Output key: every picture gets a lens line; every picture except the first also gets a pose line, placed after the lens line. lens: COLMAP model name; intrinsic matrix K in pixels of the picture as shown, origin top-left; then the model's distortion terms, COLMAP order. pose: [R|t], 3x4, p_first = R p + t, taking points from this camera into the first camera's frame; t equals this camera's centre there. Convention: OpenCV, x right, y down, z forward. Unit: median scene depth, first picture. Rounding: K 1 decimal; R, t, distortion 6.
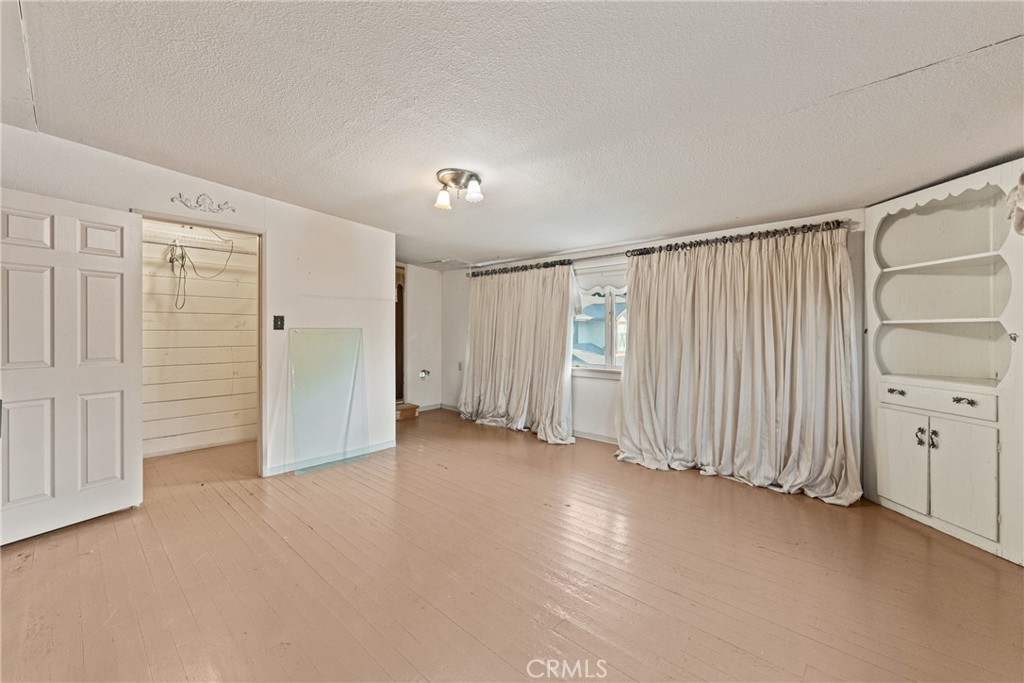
lens RADIAL K [[412.4, 0, 511.5], [0, 412.4, 333.2], [0, 0, 1]] dist [-0.000737, 0.000477]
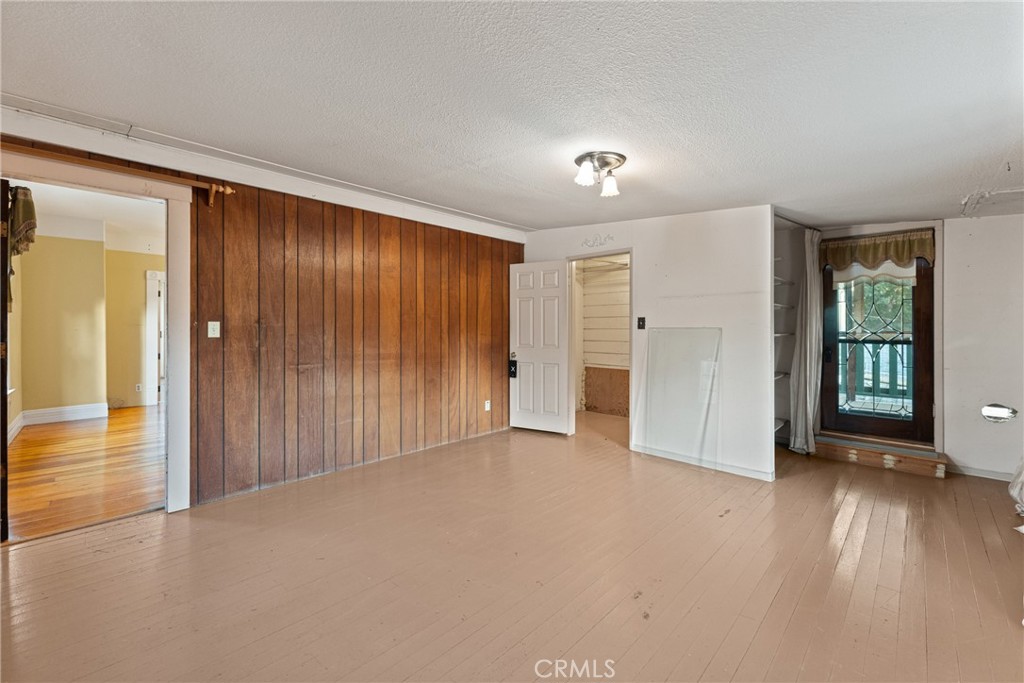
lens RADIAL K [[412.4, 0, 513.6], [0, 412.4, 326.1], [0, 0, 1]] dist [-0.000737, 0.000477]
pose [[-0.023391, -0.000811, -0.999726, 0.616467], [-0.009944, 0.999950, -0.000579, -0.012508], [0.999677, 0.009928, -0.023398, 0.664339]]
